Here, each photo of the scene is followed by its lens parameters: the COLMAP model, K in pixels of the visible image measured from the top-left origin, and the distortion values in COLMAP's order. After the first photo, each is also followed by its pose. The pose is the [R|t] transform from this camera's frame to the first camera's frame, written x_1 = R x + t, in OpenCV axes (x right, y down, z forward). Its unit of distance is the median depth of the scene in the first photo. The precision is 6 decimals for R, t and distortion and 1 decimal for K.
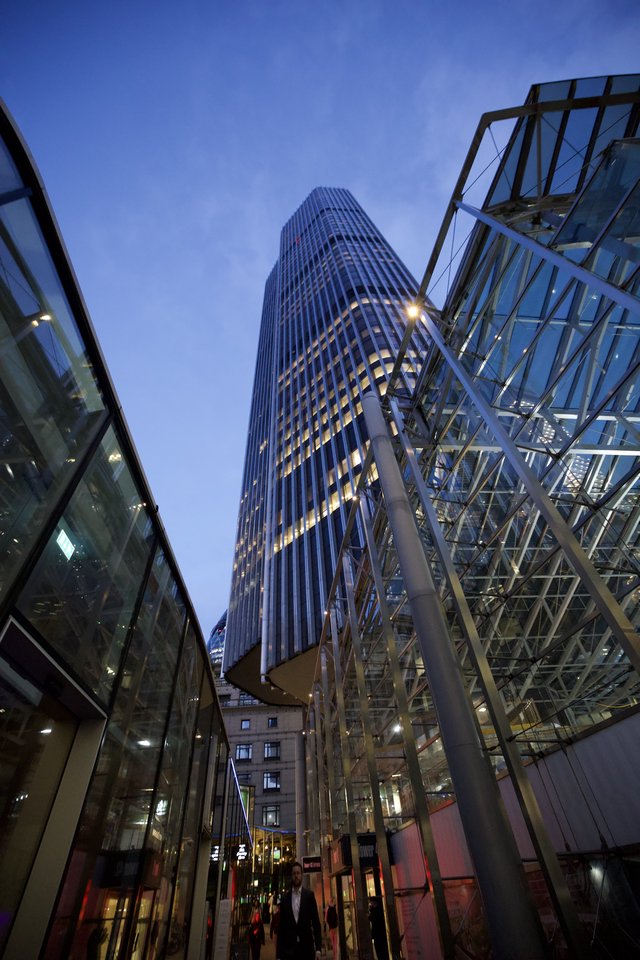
lens RADIAL K [[420.0, 0, 320.0], [0, 420.0, 480.0], [0, 0, 1]] dist [-0.043495, 0.016605]
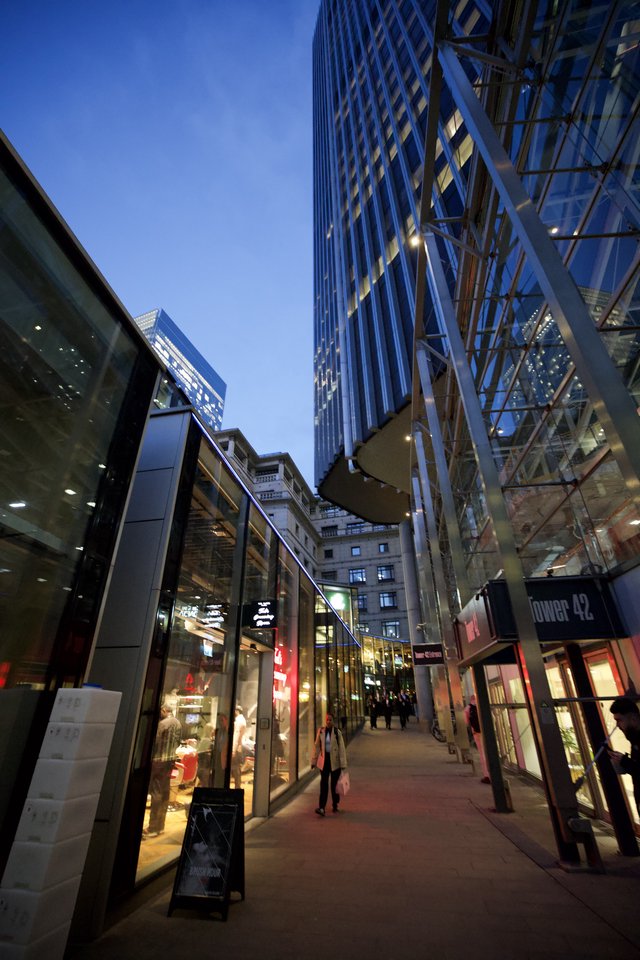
lens RADIAL K [[420.0, 0, 320.0], [0, 420.0, 480.0], [0, 0, 1]] dist [-0.043495, 0.016605]
pose [[0.963512, -0.088163, -0.252727, 0.002149], [0.162637, 0.942744, 0.291175, 0.196190], [0.212586, -0.321654, 0.922684, 0.191776]]
